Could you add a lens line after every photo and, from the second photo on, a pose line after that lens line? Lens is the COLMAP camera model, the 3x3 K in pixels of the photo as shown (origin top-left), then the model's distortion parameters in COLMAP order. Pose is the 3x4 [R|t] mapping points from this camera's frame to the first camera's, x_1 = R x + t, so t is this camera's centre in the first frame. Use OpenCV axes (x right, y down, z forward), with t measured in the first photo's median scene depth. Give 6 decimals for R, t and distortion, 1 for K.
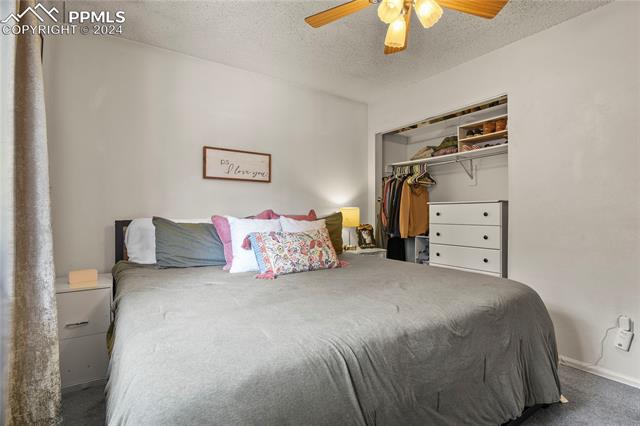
lens RADIAL K [[318.0, 0, 323.6], [0, 318.0, 214.7], [0, 0, 1]] dist [-0.000955, -0.000058]
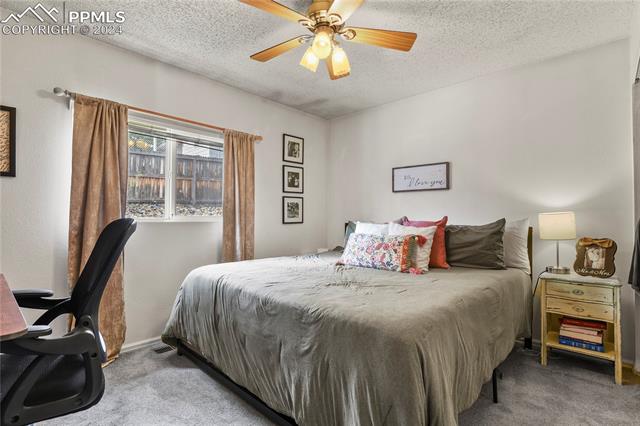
lens RADIAL K [[318.0, 0, 323.6], [0, 318.0, 214.7], [0, 0, 1]] dist [-0.000955, -0.000058]
pose [[0.205772, -0.006155, -0.978581, 0.832316], [-0.008554, 0.999931, -0.008088, -0.008984], [0.978563, 0.010035, 0.205705, 0.441392]]
